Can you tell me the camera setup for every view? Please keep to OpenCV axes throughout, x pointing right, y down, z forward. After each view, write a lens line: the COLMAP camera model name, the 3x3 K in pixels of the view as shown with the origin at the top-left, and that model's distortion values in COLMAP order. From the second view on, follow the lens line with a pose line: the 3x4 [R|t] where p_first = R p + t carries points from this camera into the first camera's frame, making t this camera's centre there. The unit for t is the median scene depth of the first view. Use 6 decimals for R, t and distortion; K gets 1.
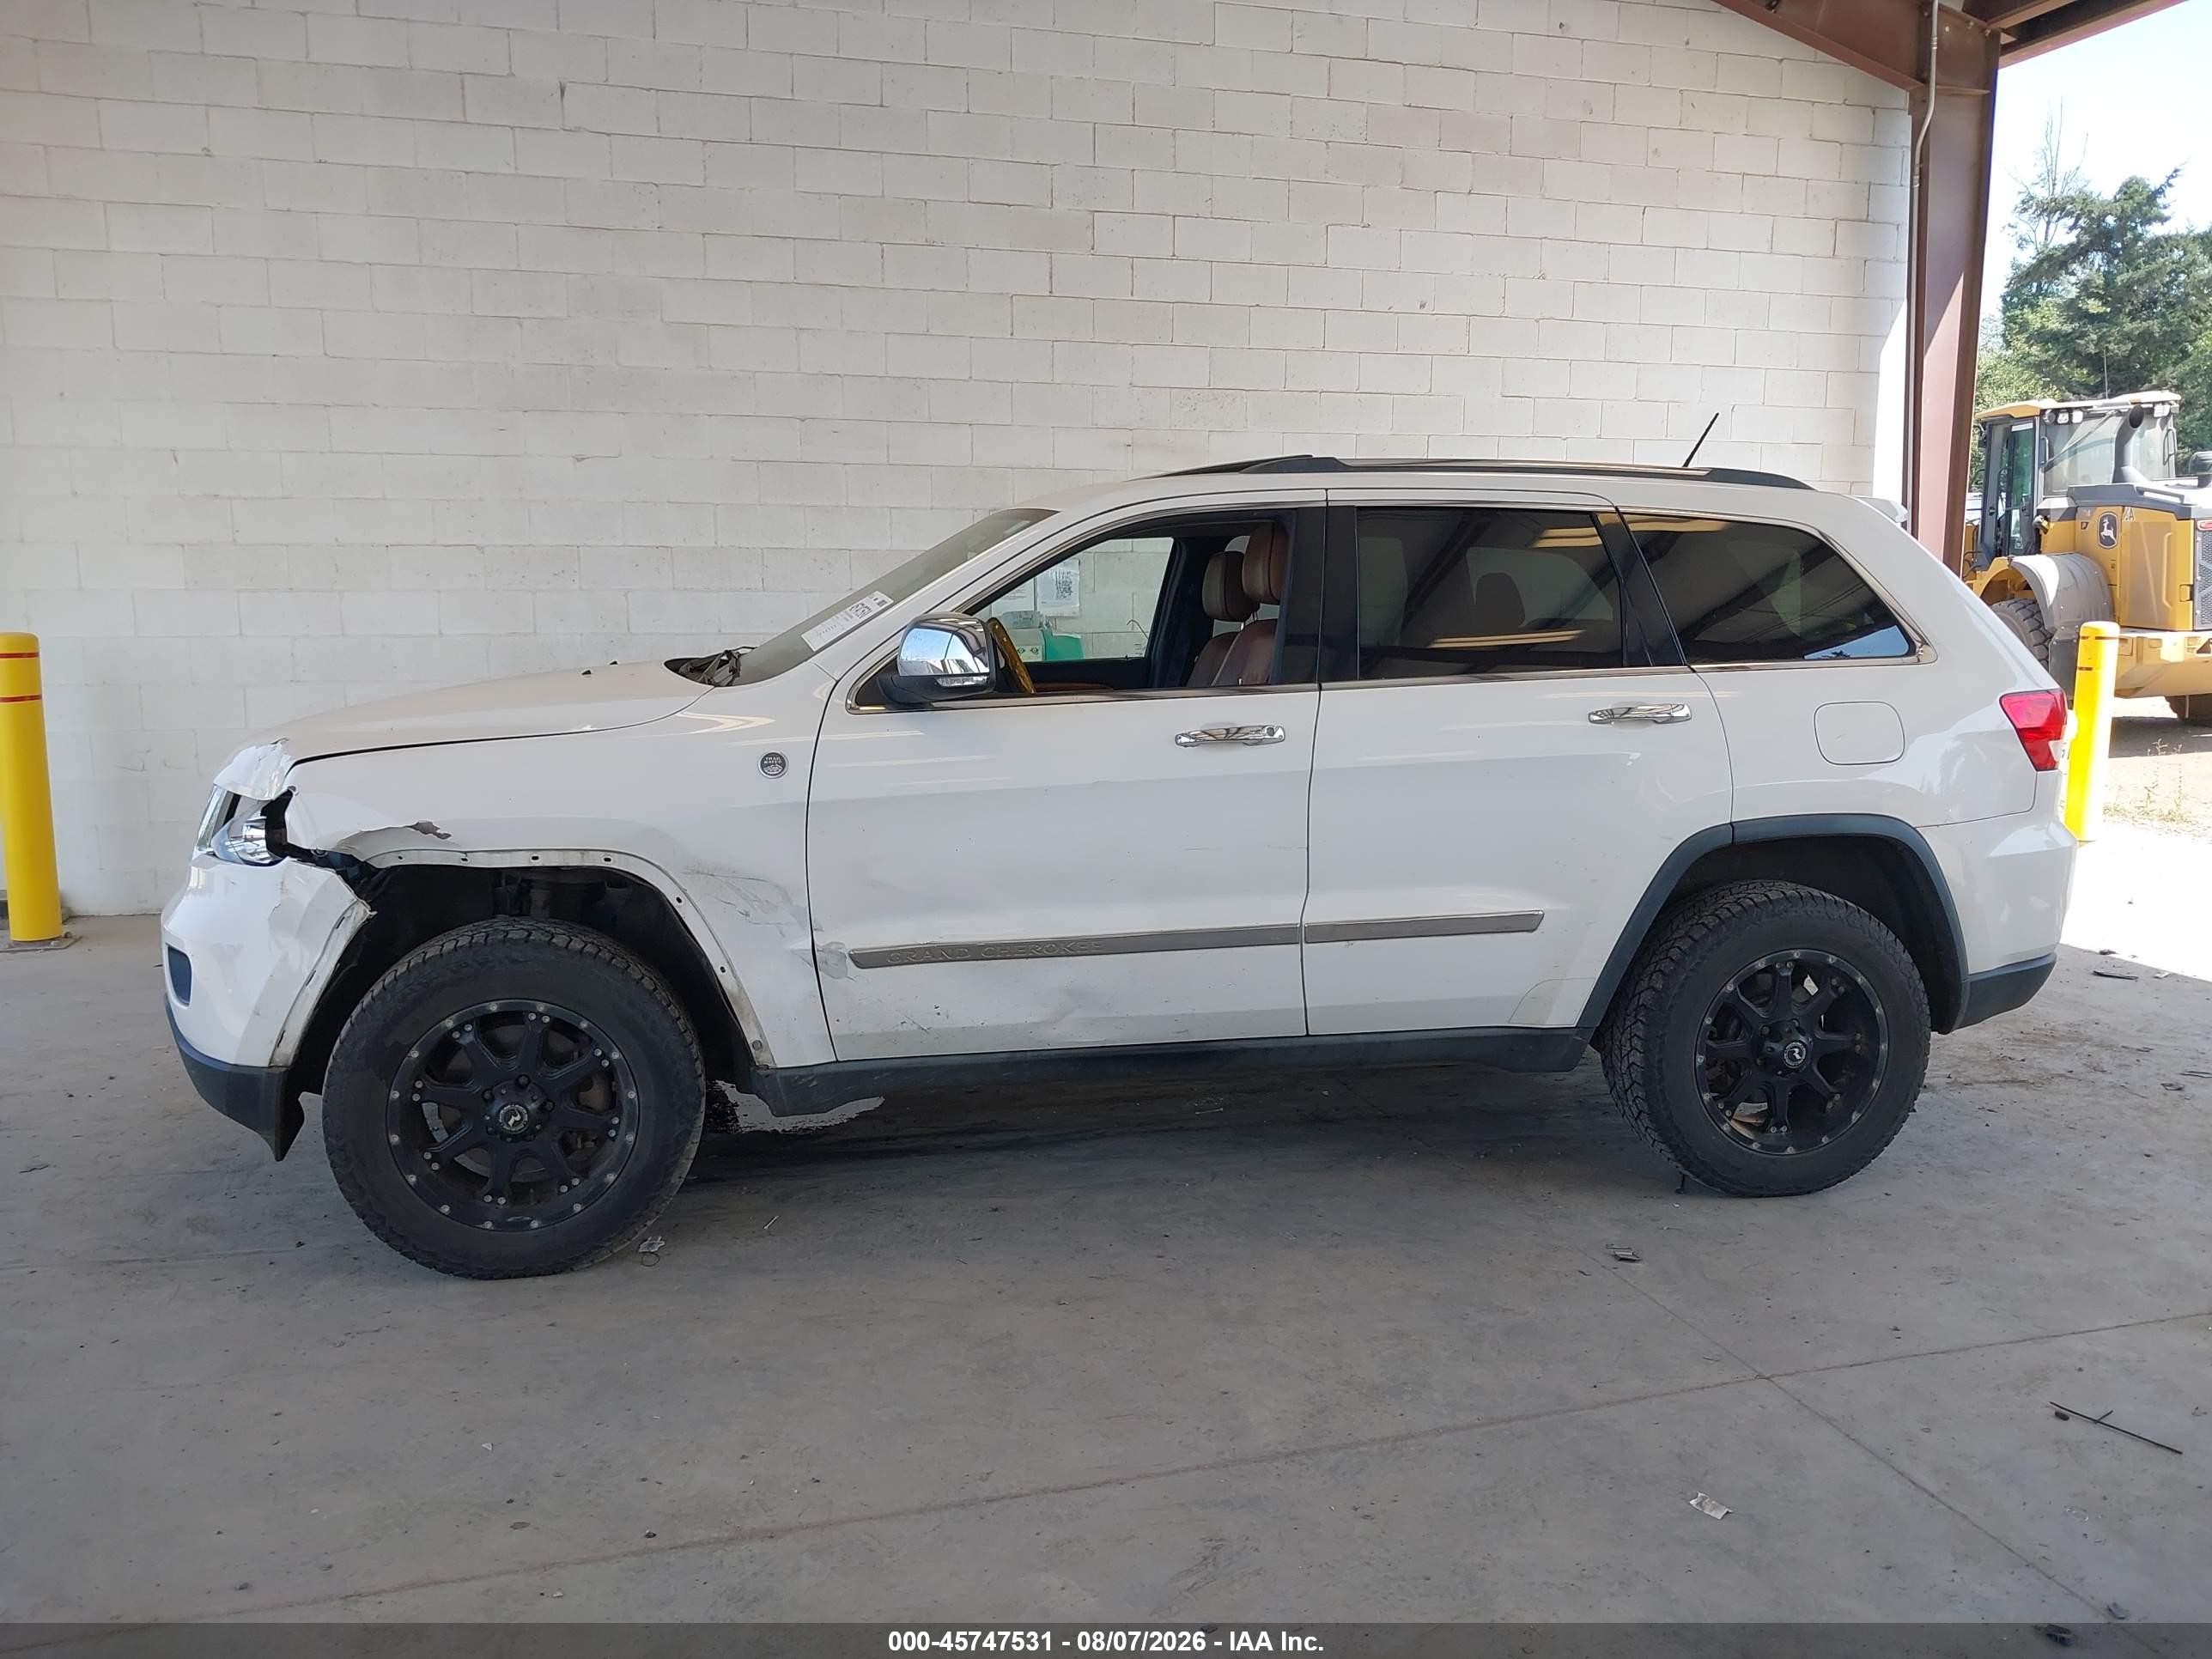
lens RADIAL K [[2005.5, 0, 1258.5], [0, 2005.5, 823.9], [0, 0, 1]] dist [-0.013024, -0.015772]
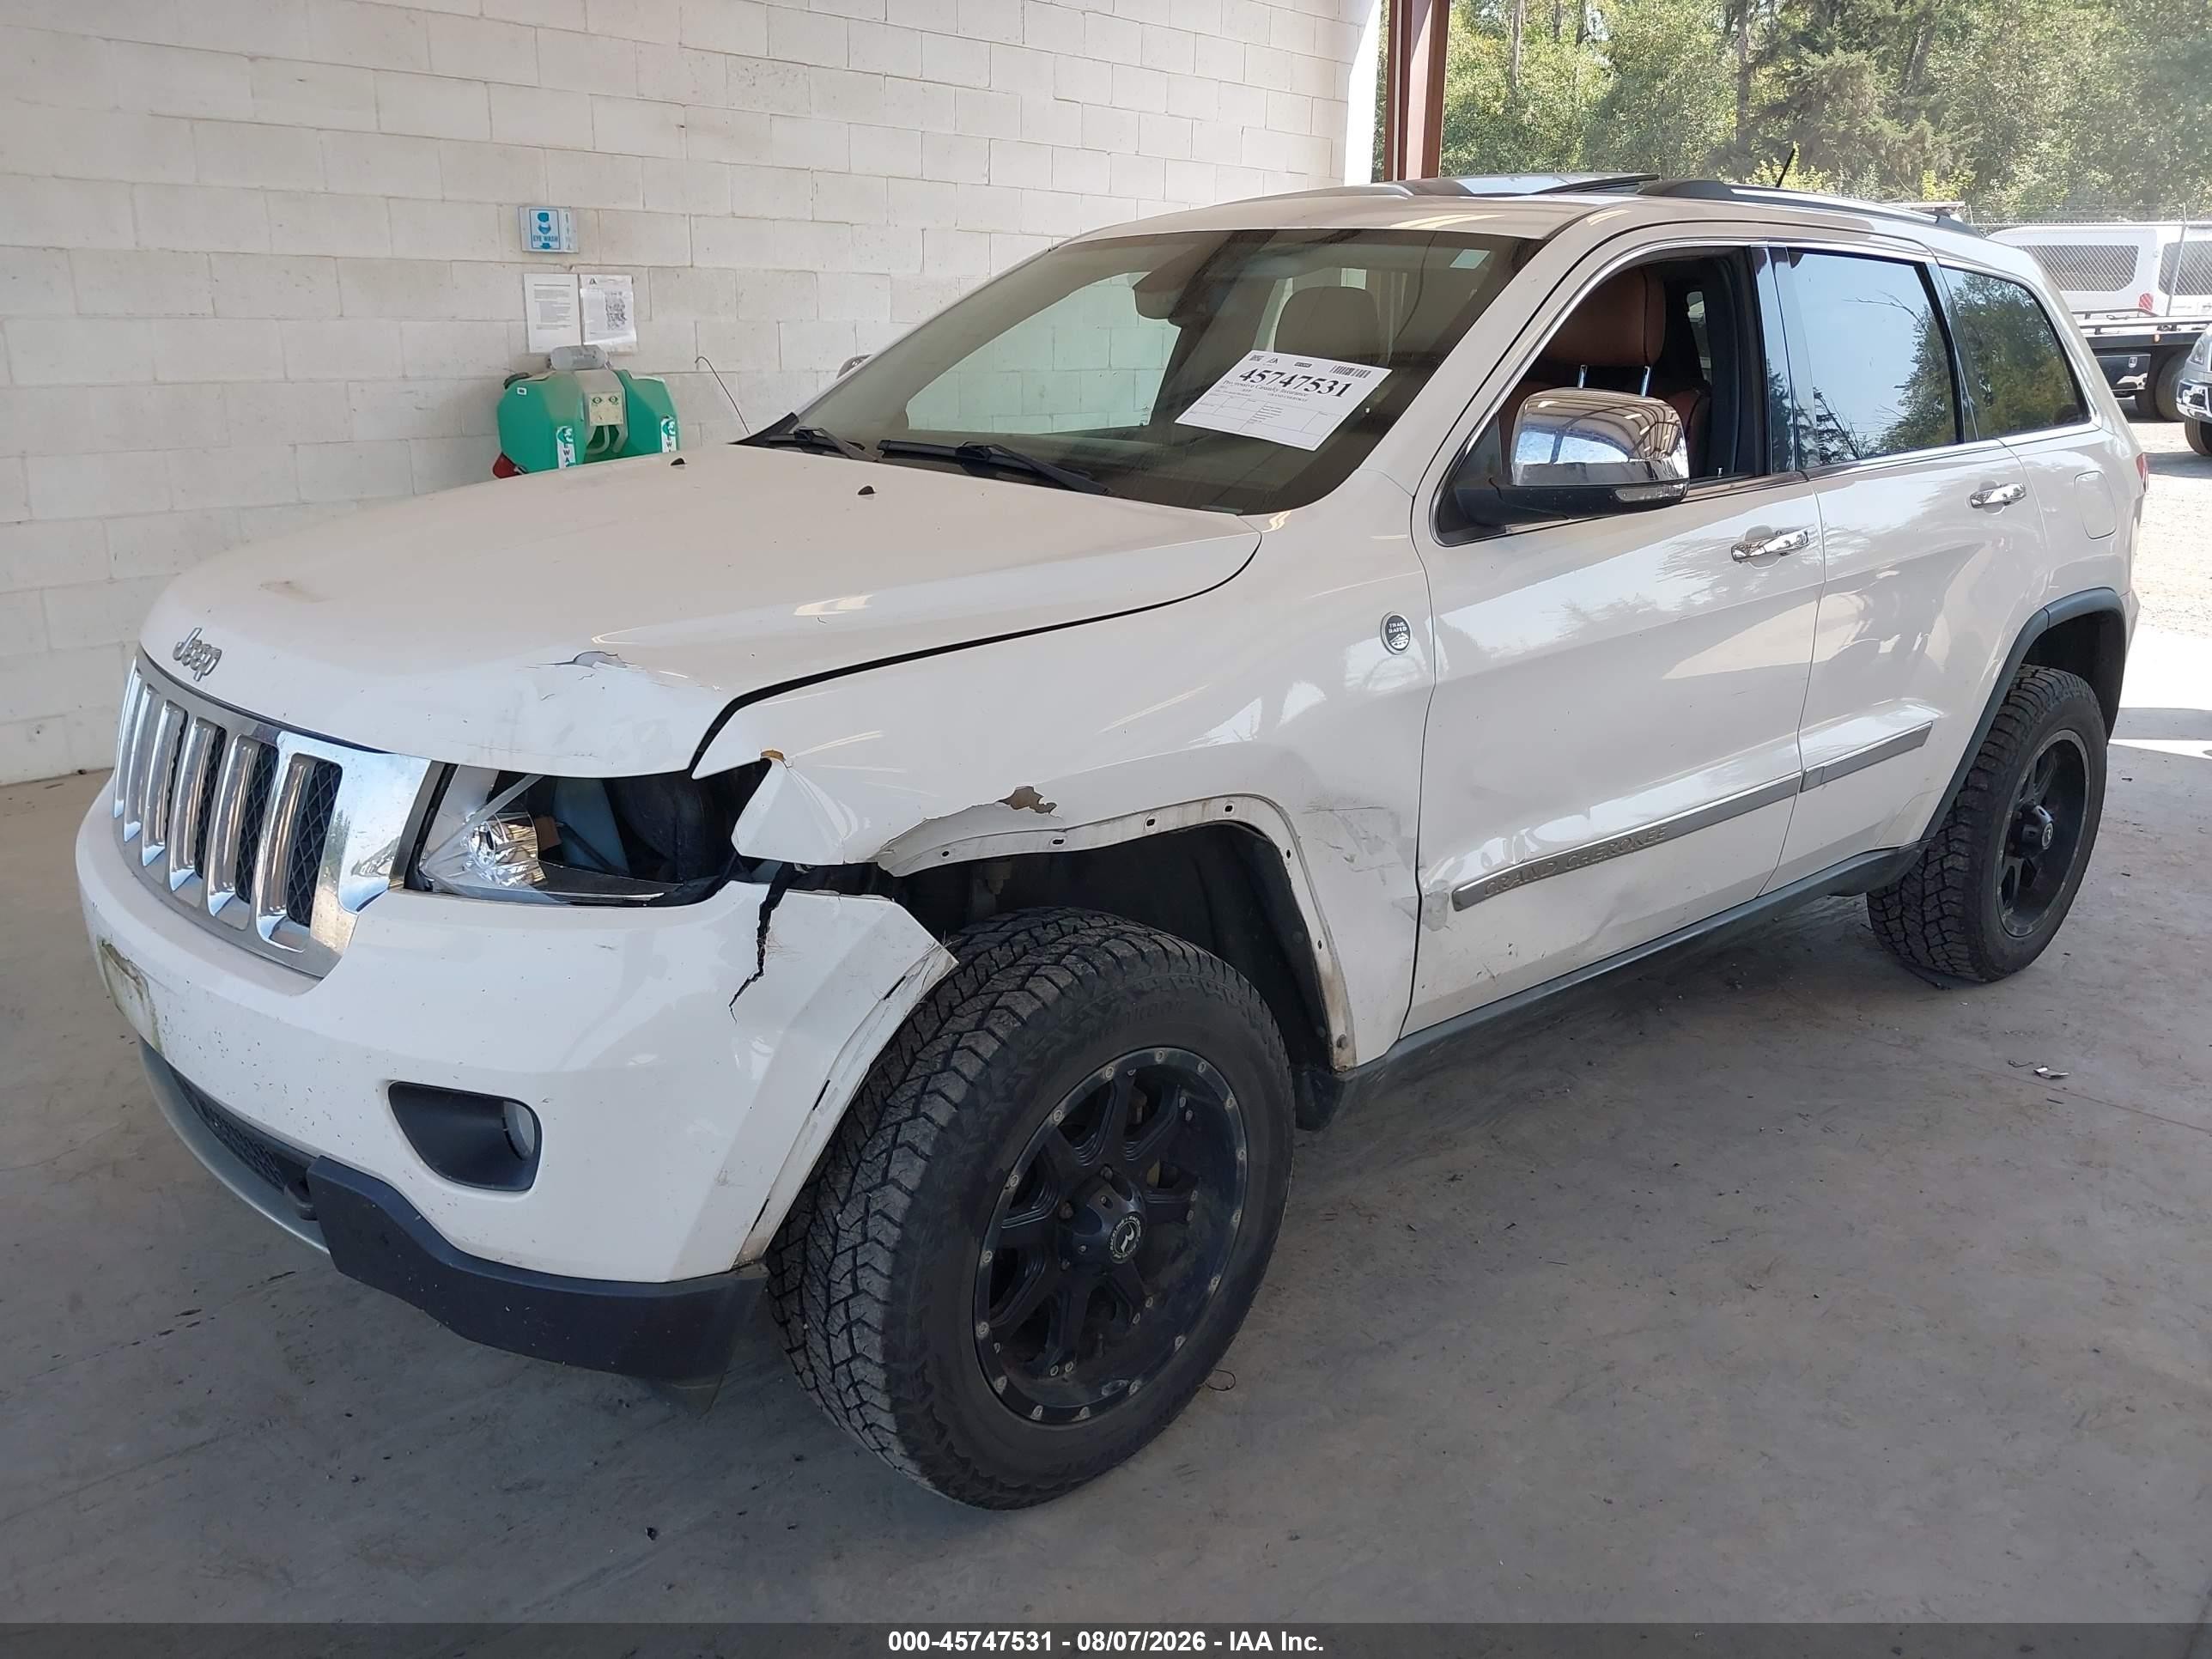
lens RADIAL K [[1892.0, 0, 1106.0], [0, 1892.0, 829.5], [0, 0, 1]] dist [0.007985, -0.007435]
pose [[0.852069, -0.131454, 0.506654, -0.632280], [0.049359, 0.983816, 0.172247, -0.075764], [-0.521098, -0.121759, 0.844768, 0.507439]]
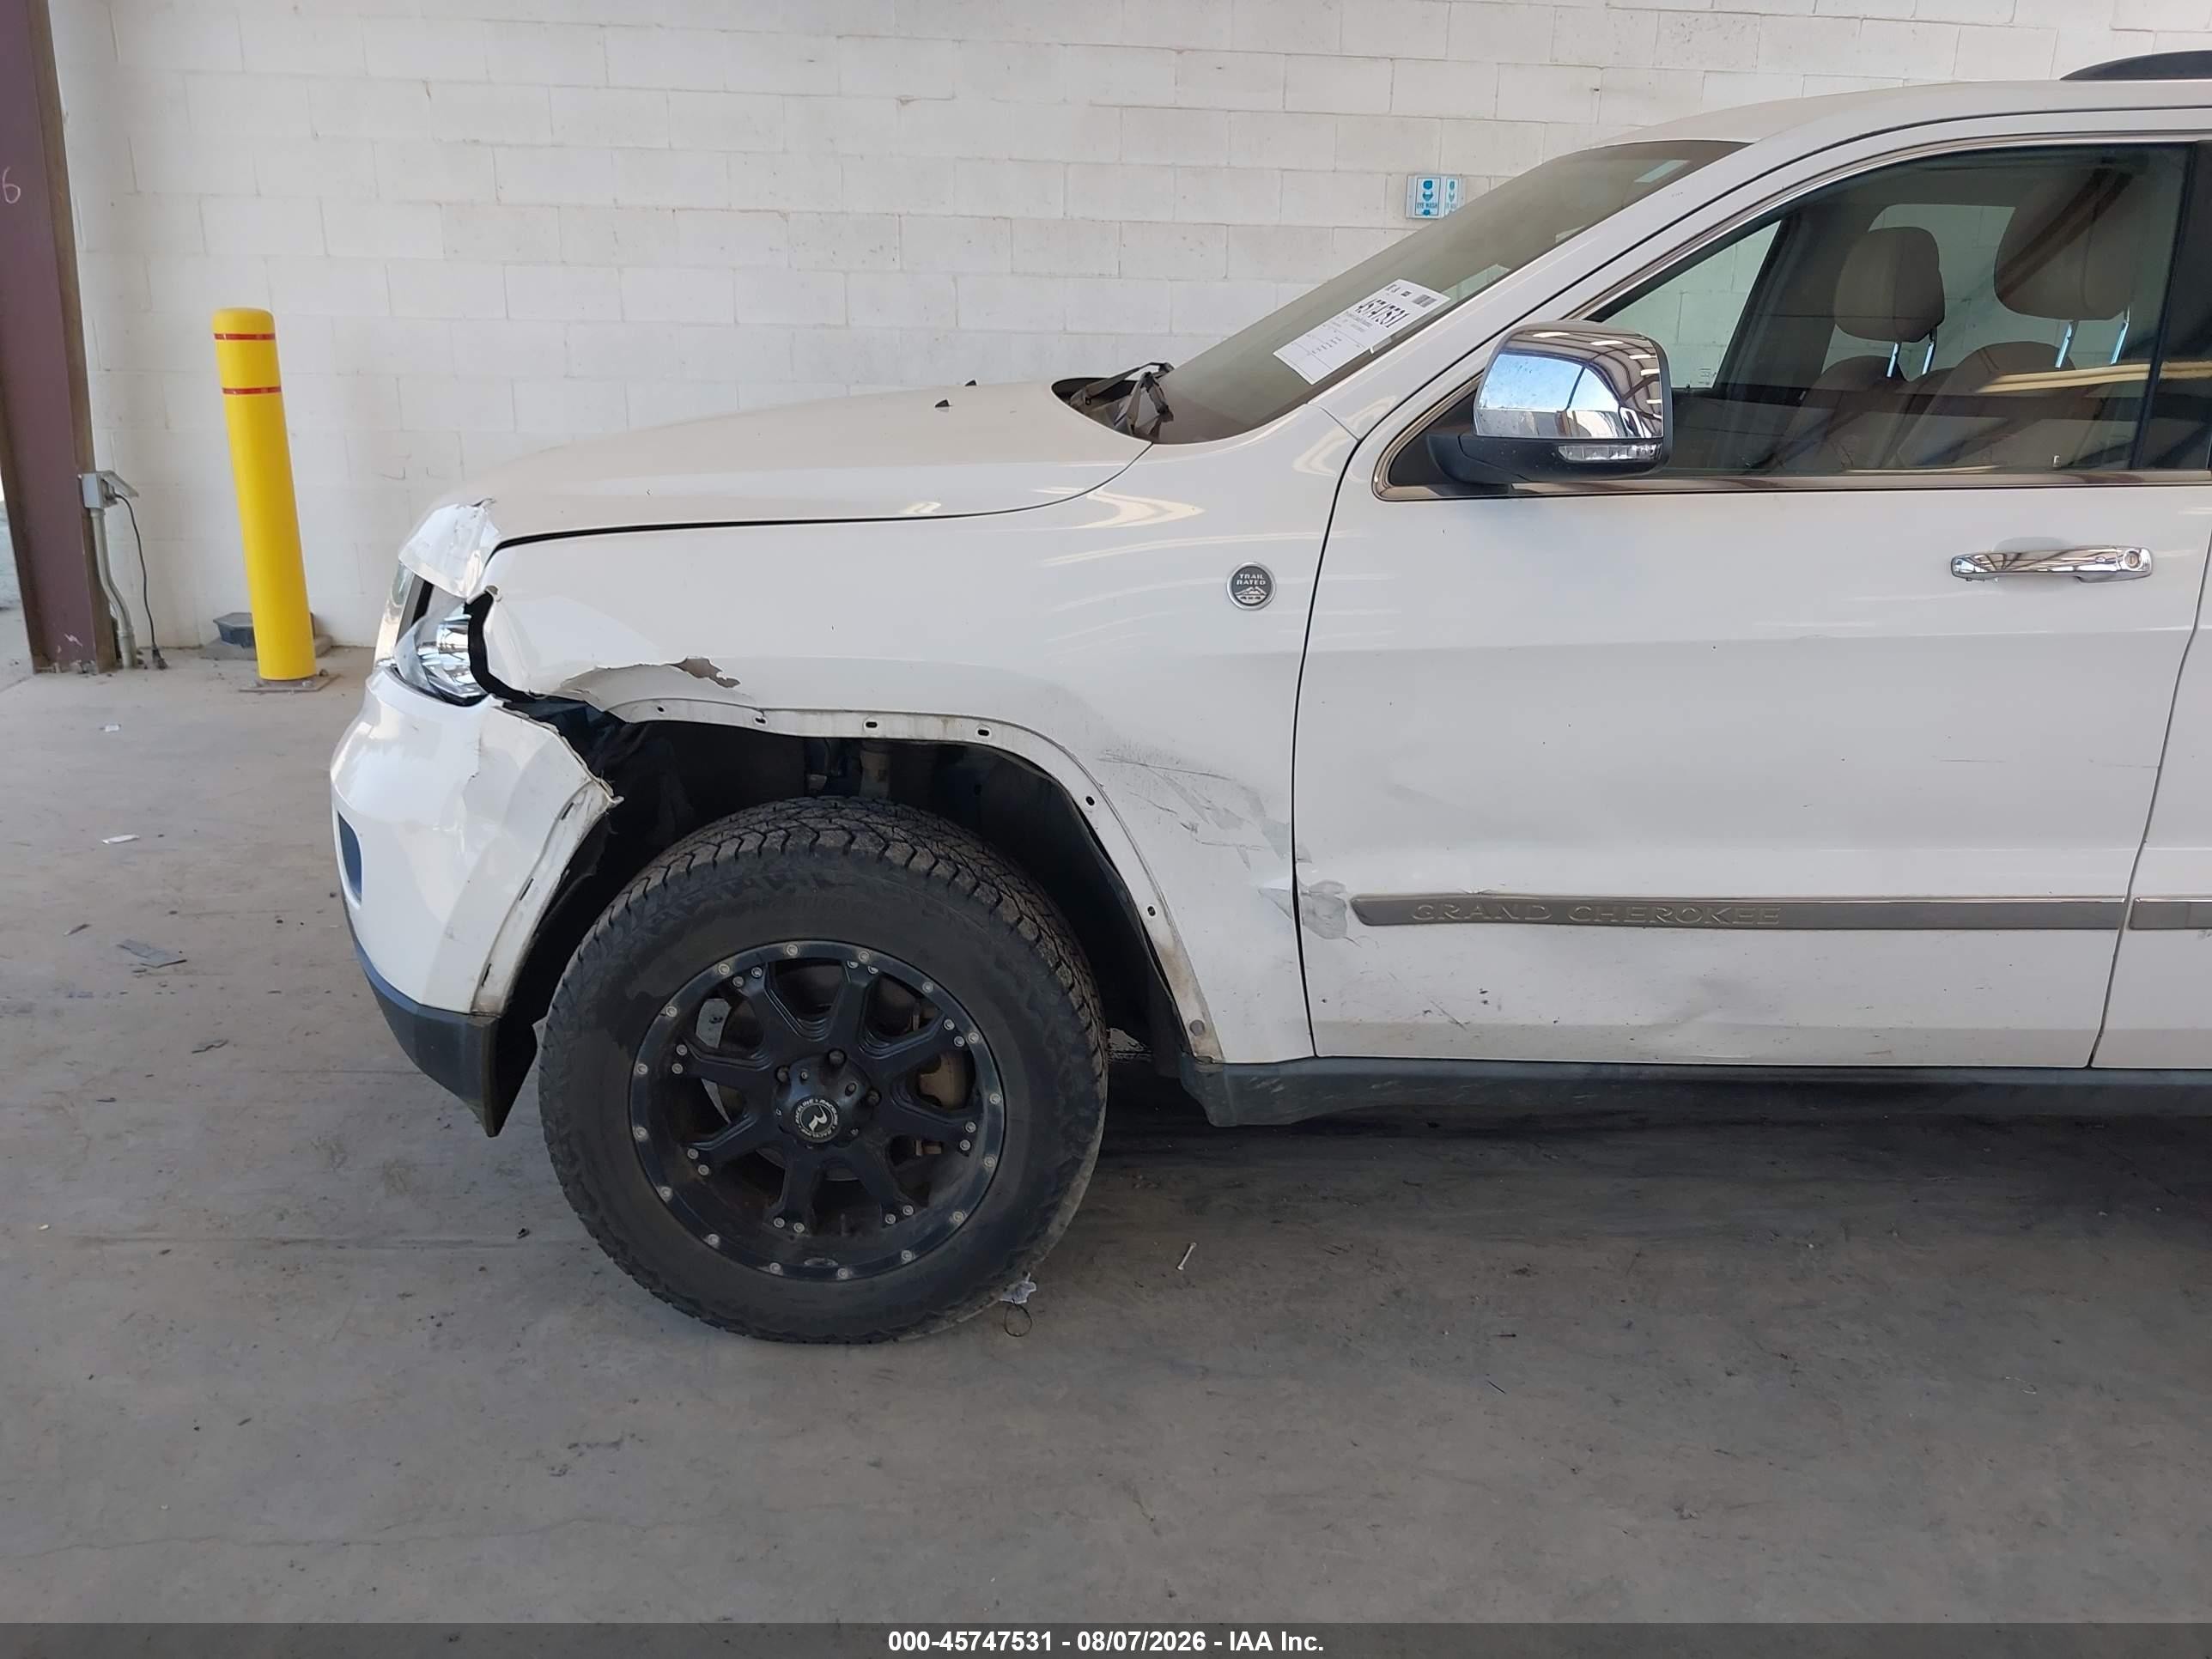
lens RADIAL K [[1892.0, 0, 1106.0], [0, 1892.0, 829.5], [0, 0, 1]] dist [0.007985, -0.007435]
pose [[0.978525, 0.075896, -0.191649, -0.168106], [-0.043149, 0.984569, 0.169594, -0.050296], [0.201564, -0.157682, 0.966700, 0.432684]]
